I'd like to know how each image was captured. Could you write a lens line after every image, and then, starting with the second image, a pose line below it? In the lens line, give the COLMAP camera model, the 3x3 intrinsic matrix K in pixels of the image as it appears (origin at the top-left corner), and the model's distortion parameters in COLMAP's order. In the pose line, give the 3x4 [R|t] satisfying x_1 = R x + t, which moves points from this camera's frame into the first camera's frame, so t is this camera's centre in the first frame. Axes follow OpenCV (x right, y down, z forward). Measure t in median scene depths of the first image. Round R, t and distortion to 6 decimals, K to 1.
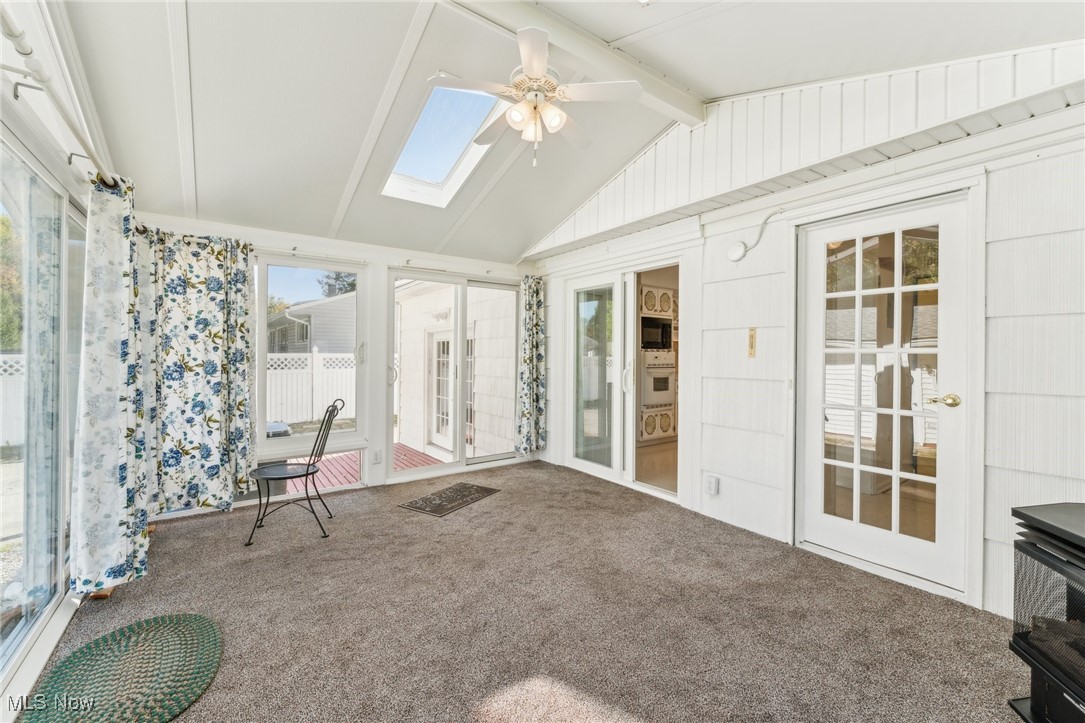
lens RADIAL K [[437.7, 0, 542.5], [0, 437.7, 361.5], [0, 0, 1]] dist [0.001754, 0.000264]
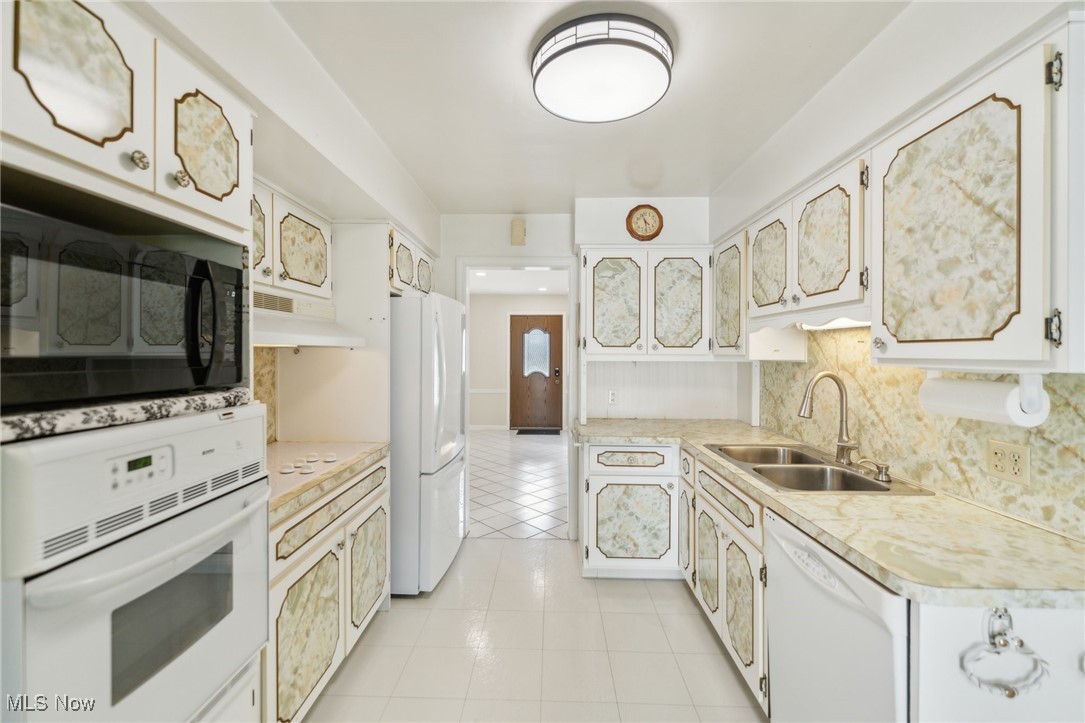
lens RADIAL K [[437.7, 0, 542.5], [0, 437.7, 361.5], [0, 0, 1]] dist [0.001754, 0.000264]
pose [[0.611420, -0.007615, 0.791269, 0.219214], [0.002410, 0.999967, 0.007762, -0.042204], [-0.791302, -0.002839, 0.611419, 0.771180]]
